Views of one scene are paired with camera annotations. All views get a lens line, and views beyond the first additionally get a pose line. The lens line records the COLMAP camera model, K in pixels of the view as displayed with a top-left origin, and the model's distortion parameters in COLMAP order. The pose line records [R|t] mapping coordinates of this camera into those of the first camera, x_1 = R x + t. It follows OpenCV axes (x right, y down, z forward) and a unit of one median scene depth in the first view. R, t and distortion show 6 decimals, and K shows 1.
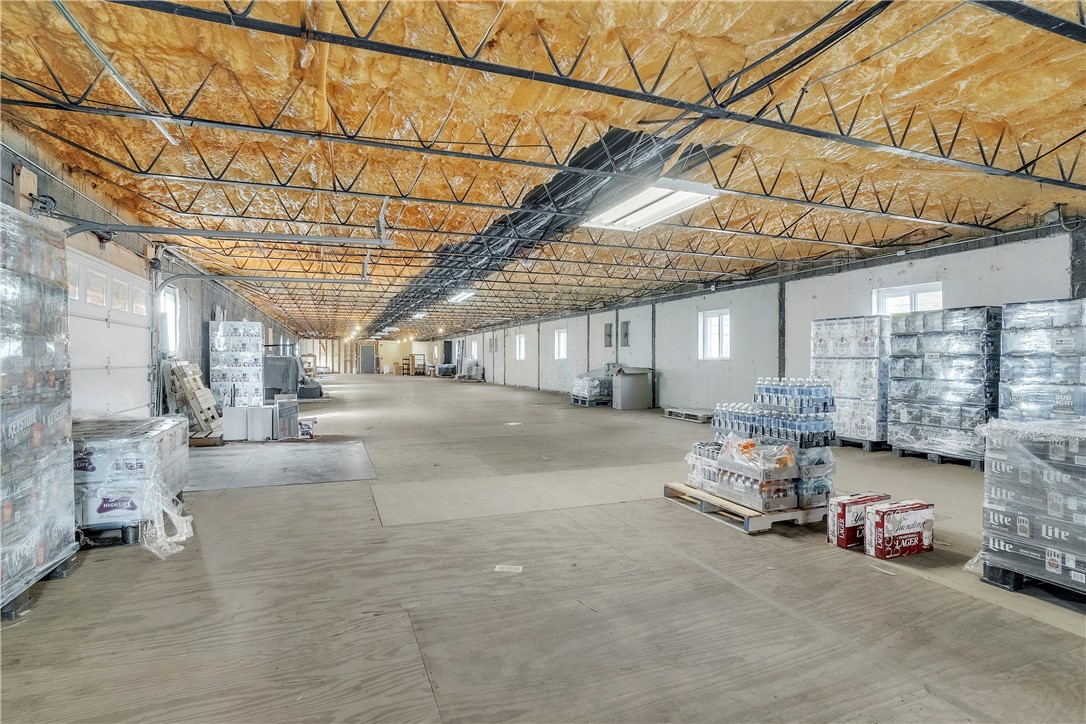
lens RADIAL K [[530.5, 0, 541.4], [0, 530.5, 361.7], [0, 0, 1]] dist [-0.044185, 0.011504]
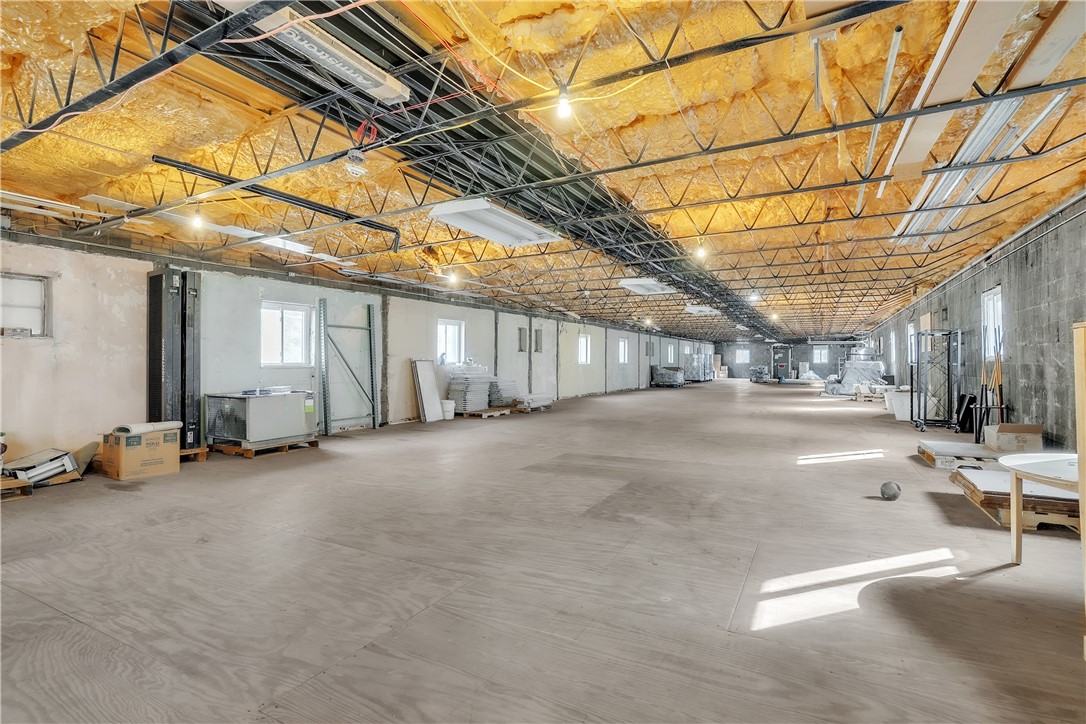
lens RADIAL K [[530.5, 0, 543.4], [0, 530.5, 361.1], [0, 0, 1]] dist [-0.044185, 0.011504]
pose [[-0.657843, 0.008596, 0.753106, -0.167776], [0.012781, 0.999918, -0.000249, -0.002261], [-0.753047, 0.009462, -0.657899, 0.419792]]
